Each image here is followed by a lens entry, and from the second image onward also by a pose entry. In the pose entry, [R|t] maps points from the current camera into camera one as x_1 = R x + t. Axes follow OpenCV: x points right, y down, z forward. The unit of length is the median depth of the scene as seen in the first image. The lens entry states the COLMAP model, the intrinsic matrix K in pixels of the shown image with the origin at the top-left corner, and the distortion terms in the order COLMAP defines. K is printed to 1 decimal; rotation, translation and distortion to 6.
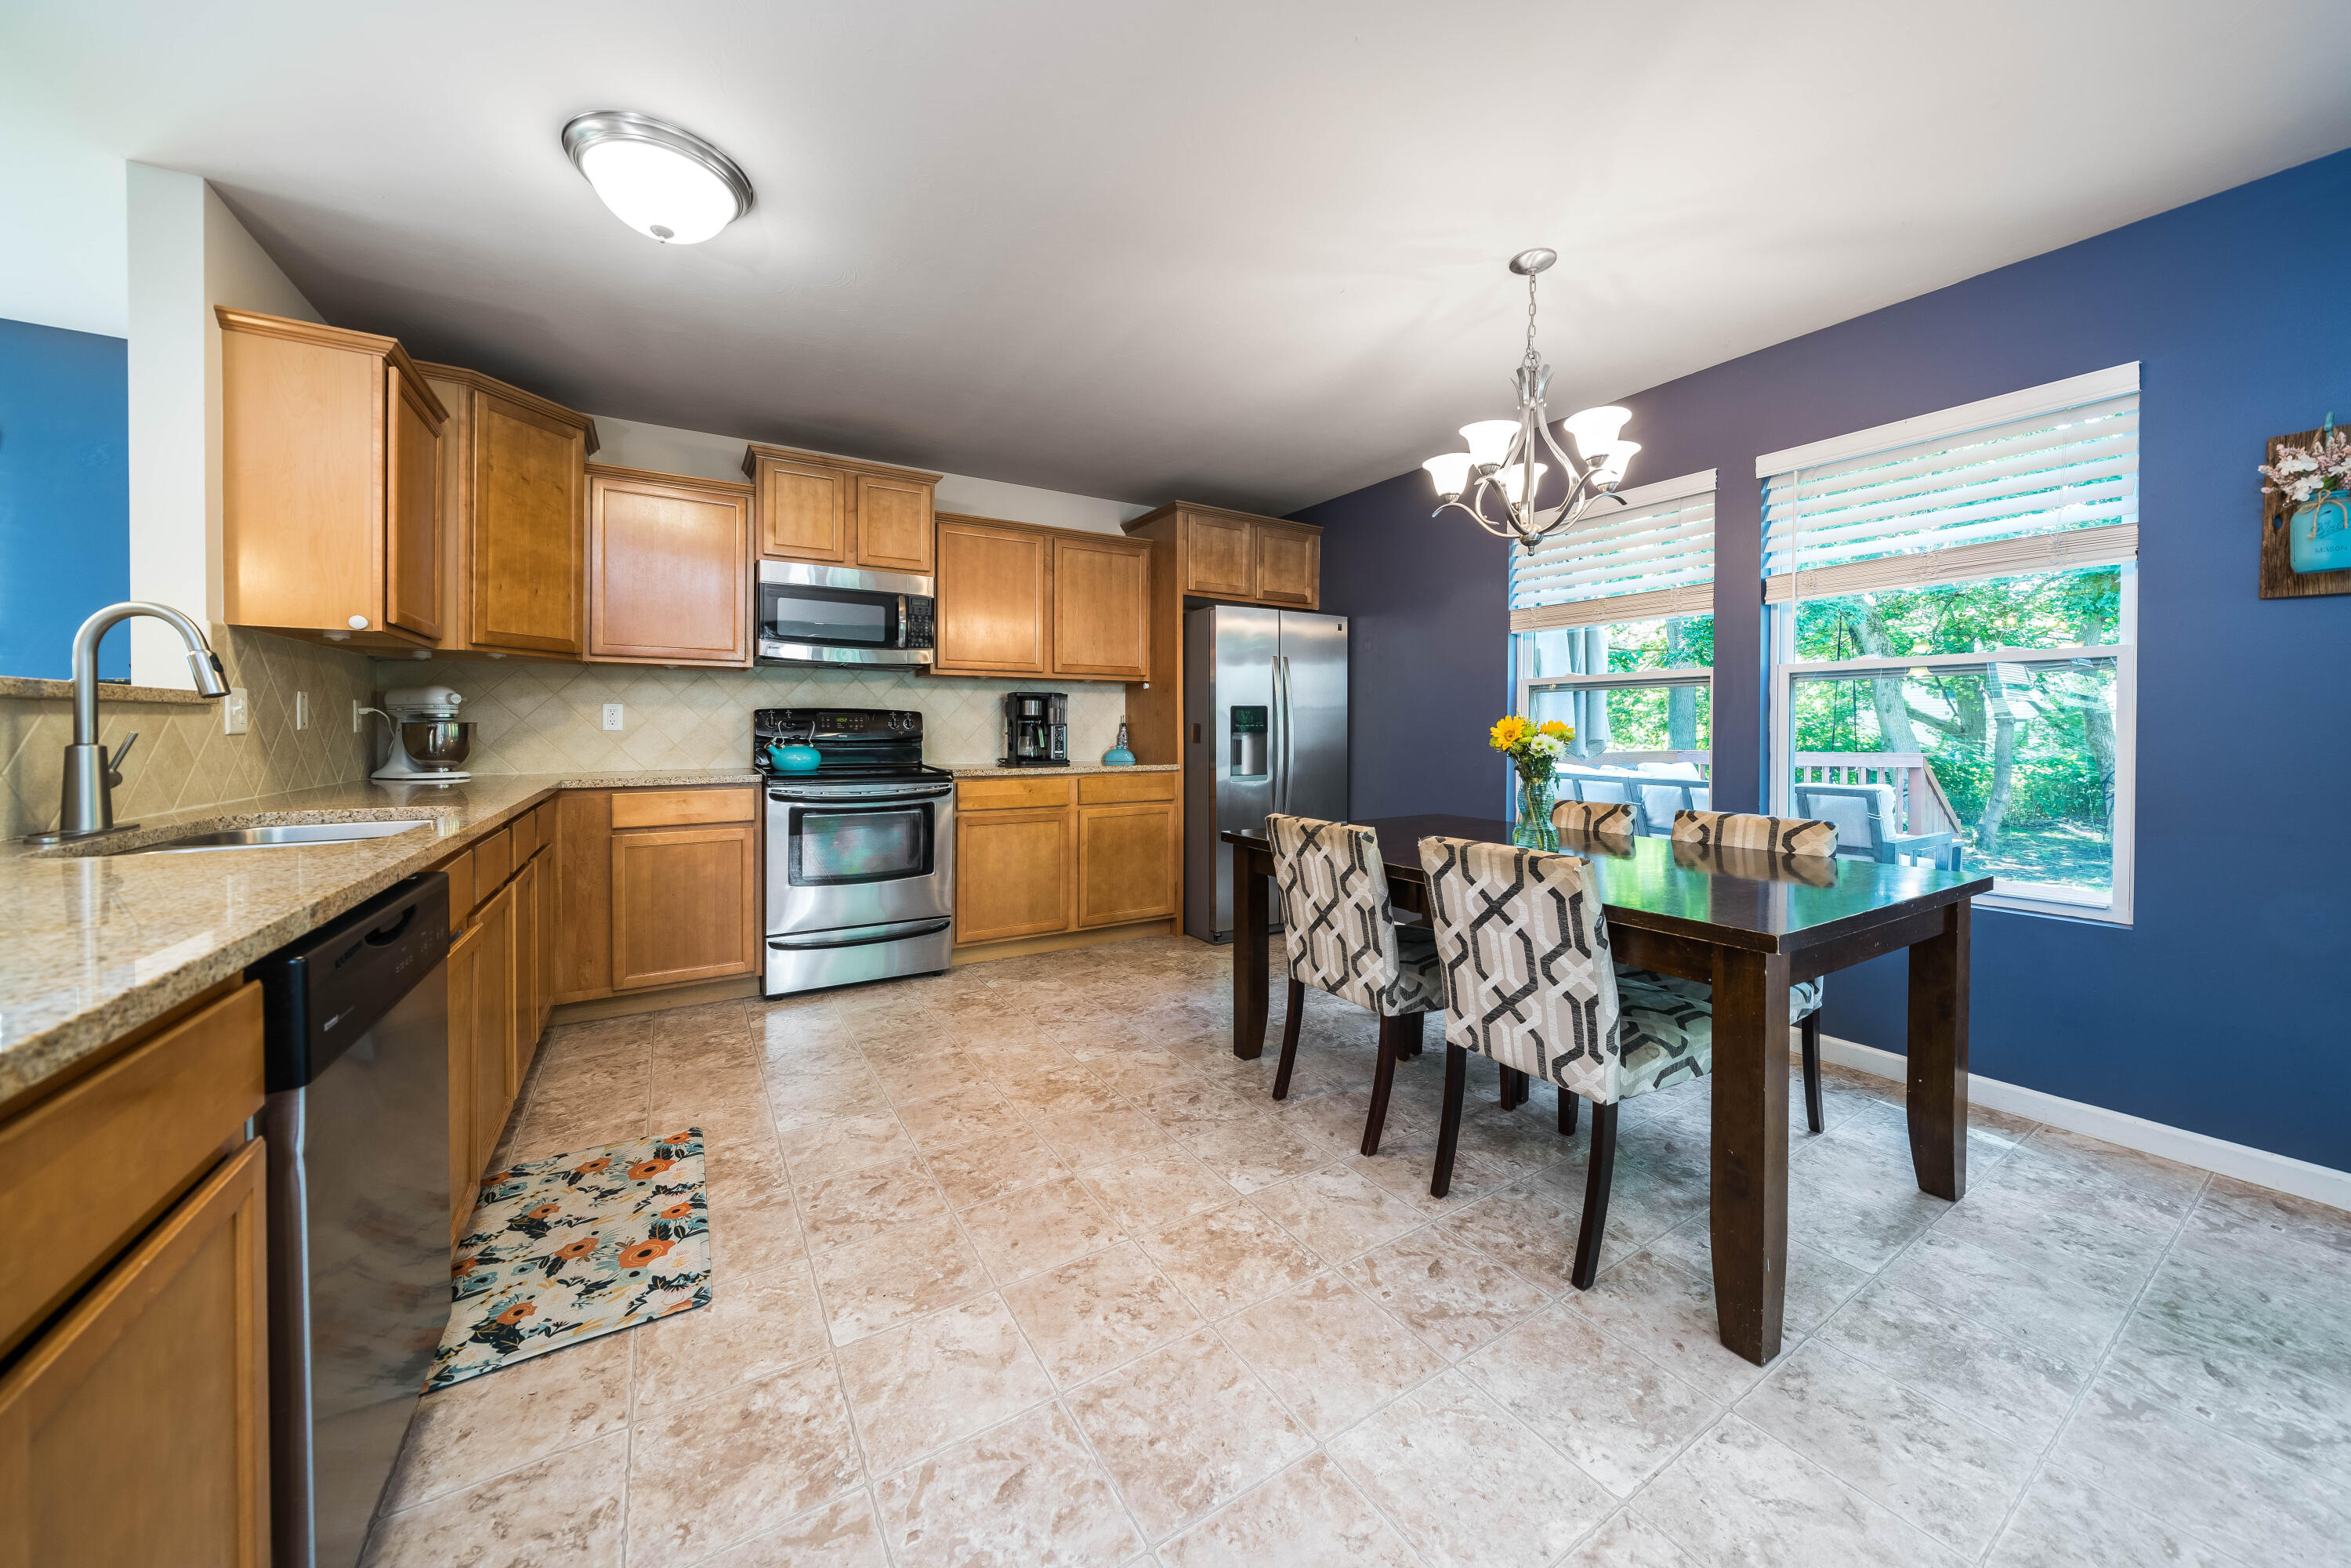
lens RADIAL K [[815.3, 0, 1181.2], [0, 815.3, 738.1], [0, 0, 1]] dist [-0.004764, -0.000060]
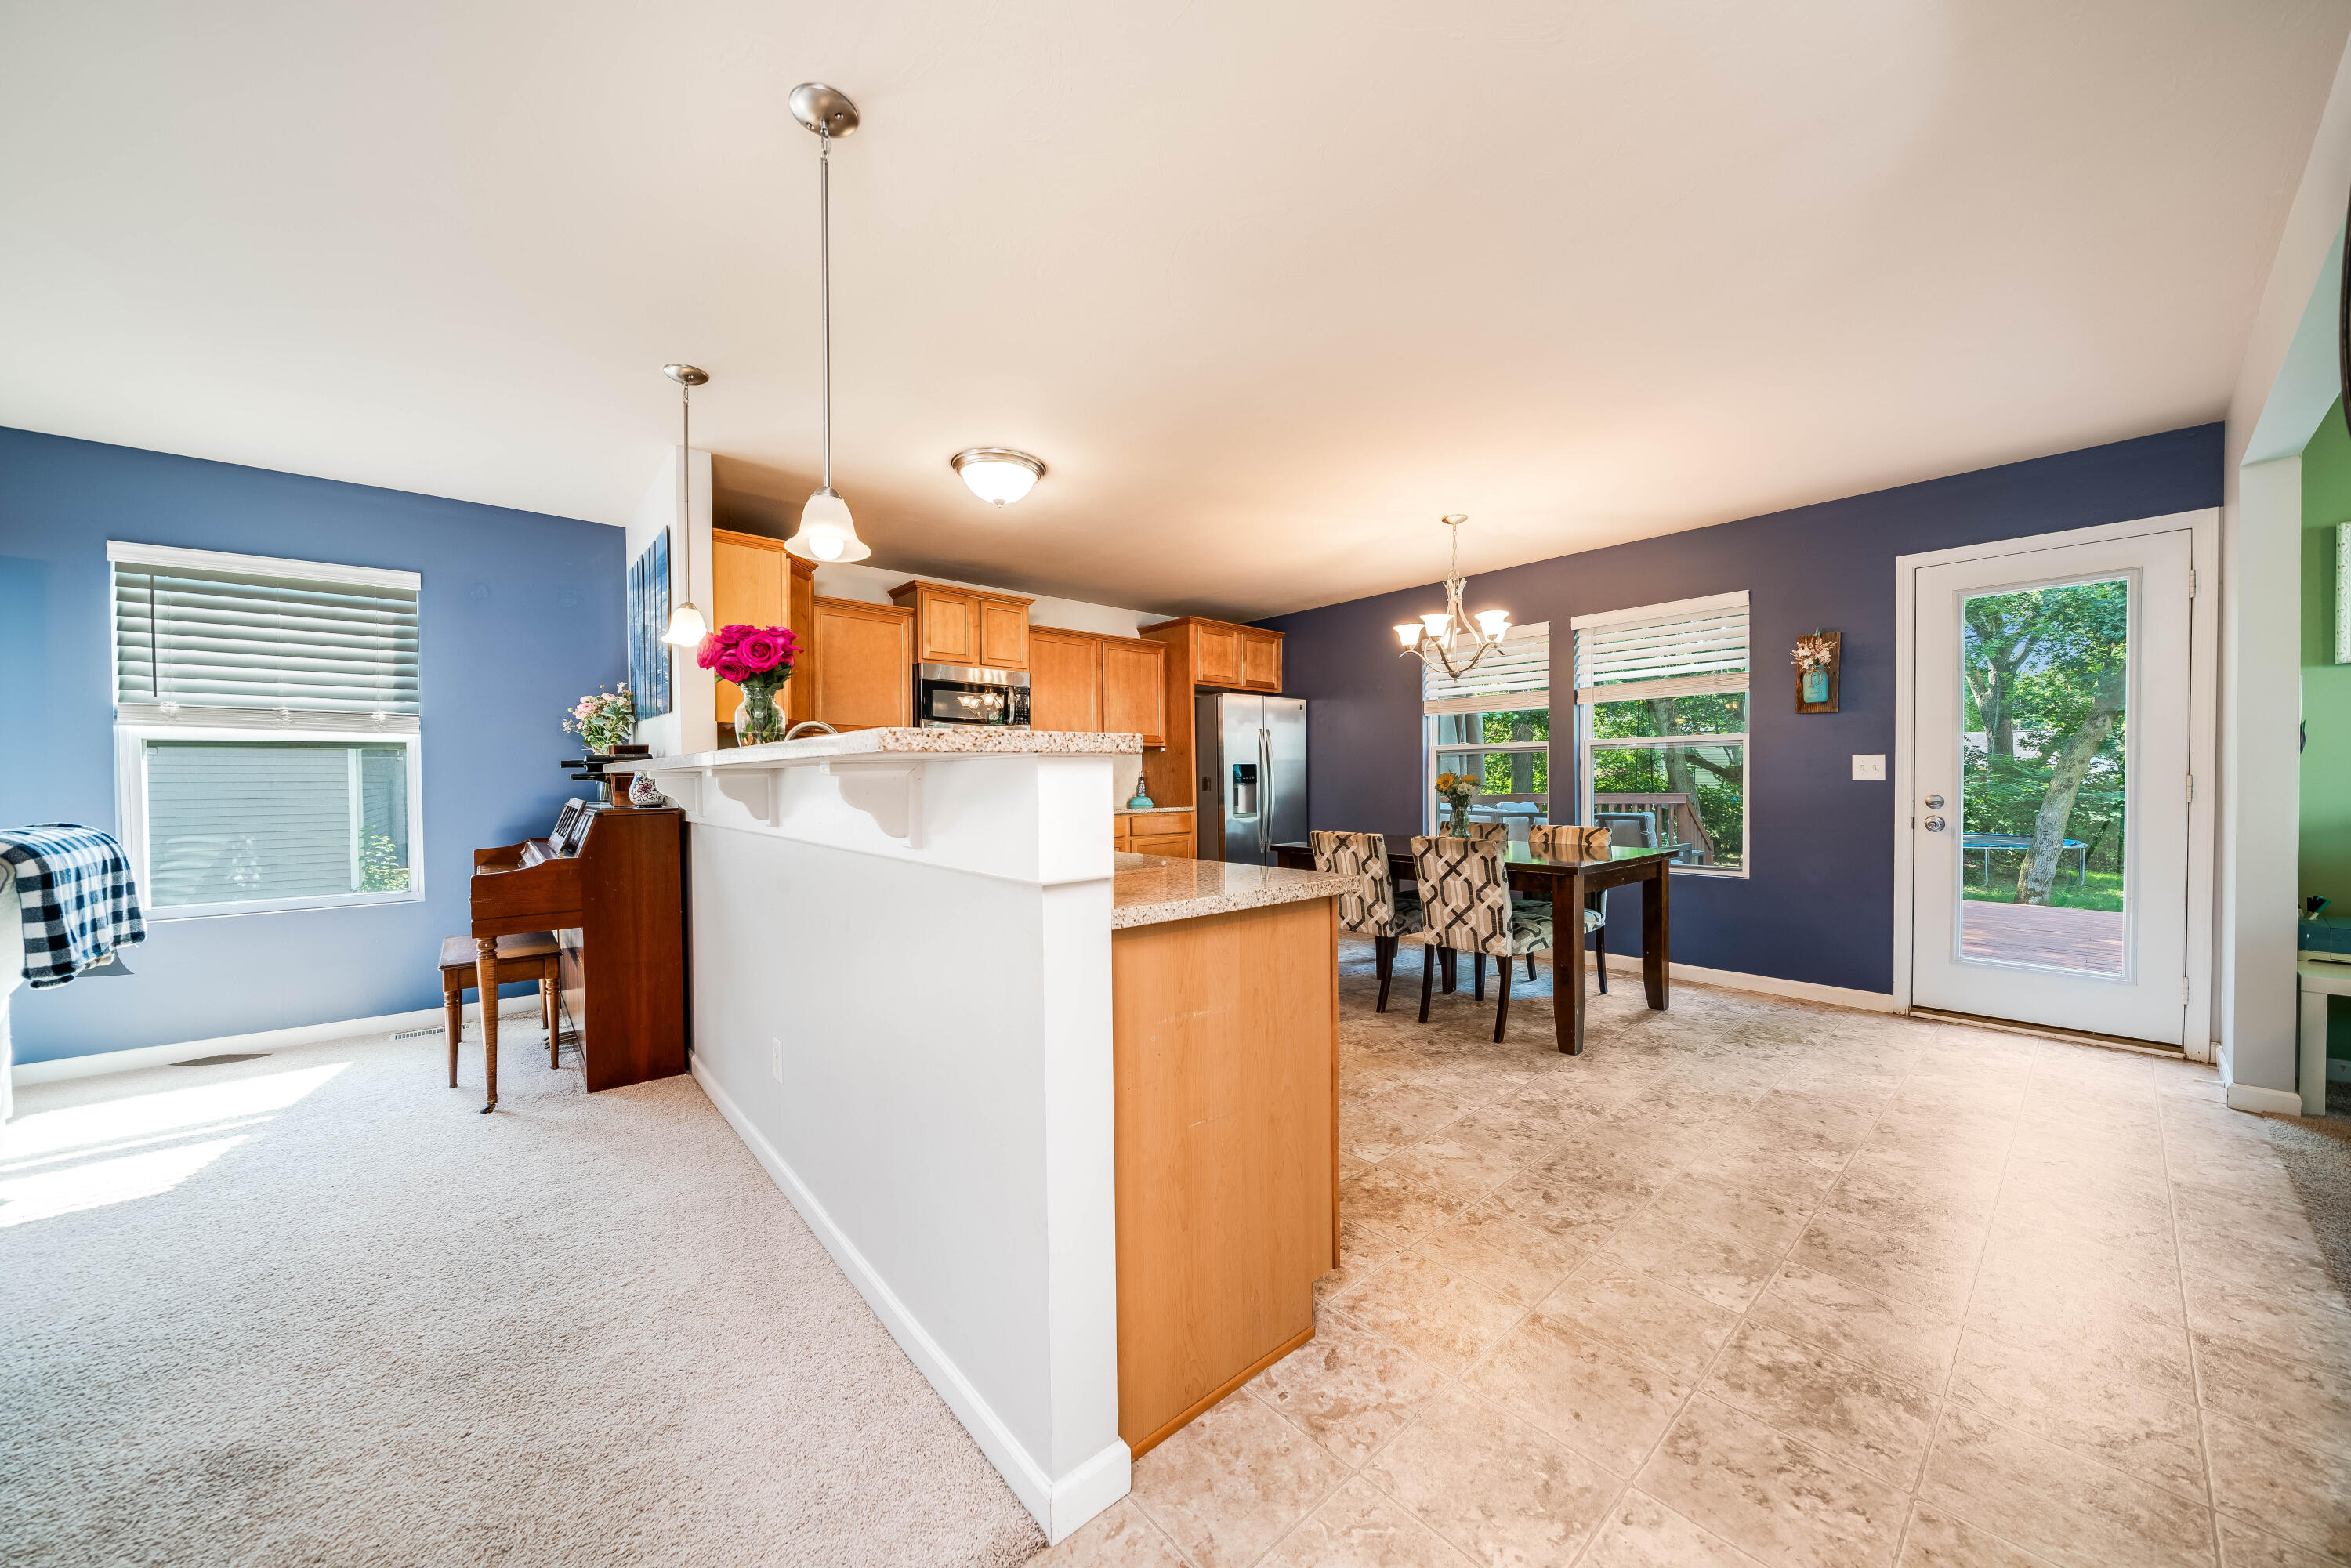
lens RADIAL K [[813.2, 0, 1175.5], [0, 813.2, 784.0], [0, 0, 1]] dist [-0.000164, -0.000014]
pose [[0.988288, -0.009843, 0.152281, -0.494234], [0.010580, 0.999936, -0.004030, -0.001546], [-0.152231, 0.005594, 0.988329, -0.734308]]
